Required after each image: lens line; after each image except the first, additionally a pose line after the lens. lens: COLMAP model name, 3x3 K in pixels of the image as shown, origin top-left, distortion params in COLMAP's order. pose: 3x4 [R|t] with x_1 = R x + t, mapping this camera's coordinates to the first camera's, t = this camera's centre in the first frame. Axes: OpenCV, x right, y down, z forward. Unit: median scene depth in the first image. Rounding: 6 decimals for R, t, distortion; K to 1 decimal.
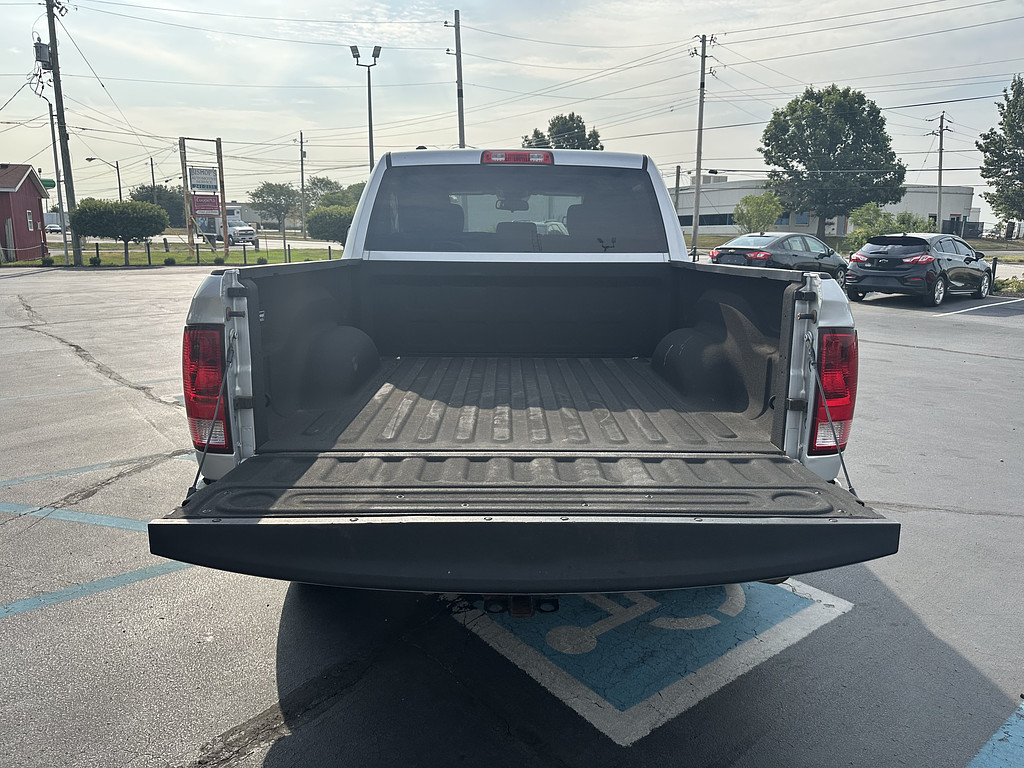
lens RADIAL K [[733.3, 0, 512.0], [0, 733.3, 384.0], [0, 0, 1]] dist [-0.002724, 0.000517]
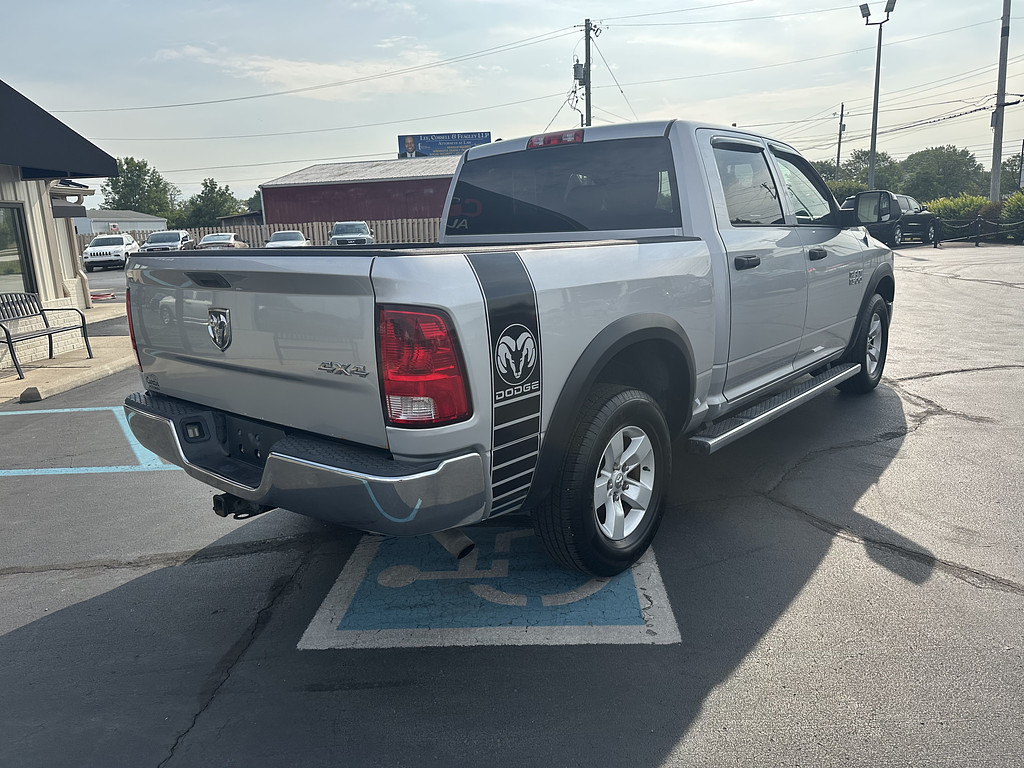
lens RADIAL K [[725.6, 0, 512.0], [0, 725.6, 384.0], [0, 0, 1]] dist [0.016592, -0.019076]
pose [[0.758486, 0.101112, -0.643798, 0.263403], [-0.084230, 0.994814, 0.057007, -0.007748], [0.646224, 0.010988, 0.763069, 0.072614]]
